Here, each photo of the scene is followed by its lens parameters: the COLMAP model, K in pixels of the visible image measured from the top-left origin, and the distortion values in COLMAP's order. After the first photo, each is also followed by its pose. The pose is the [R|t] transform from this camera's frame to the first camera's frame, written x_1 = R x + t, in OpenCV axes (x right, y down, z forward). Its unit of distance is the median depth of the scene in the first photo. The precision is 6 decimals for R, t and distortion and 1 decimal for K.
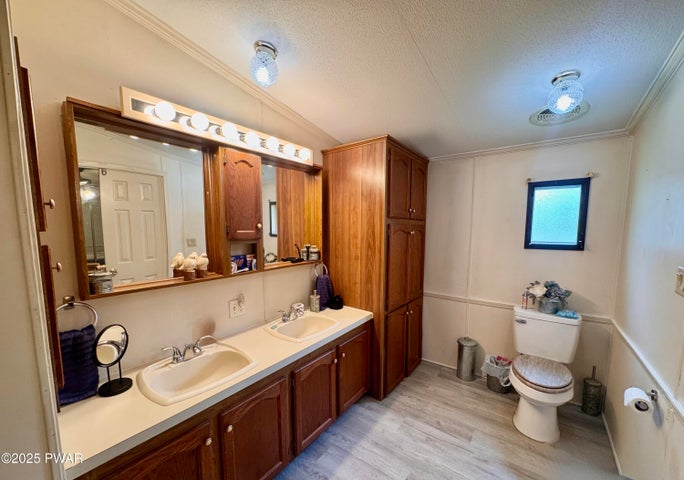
lens RADIAL K [[273.0, 0, 340.5], [0, 273.0, 257.7], [0, 0, 1]] dist [0.000018, -0.000004]
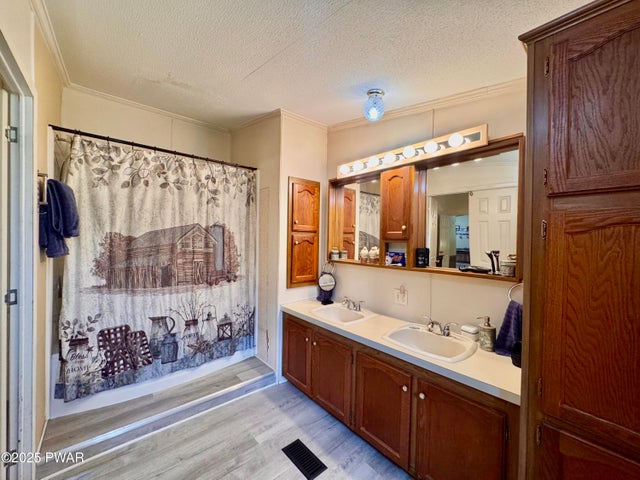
lens RADIAL K [[255.0, 0, 320.0], [0, 255.0, 240.0], [0, 0, 1]] dist [-0.000557, -0.000327]
pose [[-0.209060, 0.004905, -0.977890, 0.816037], [-0.125240, 0.991618, 0.031748, -0.056095], [0.969850, 0.129108, -0.206694, 0.900113]]
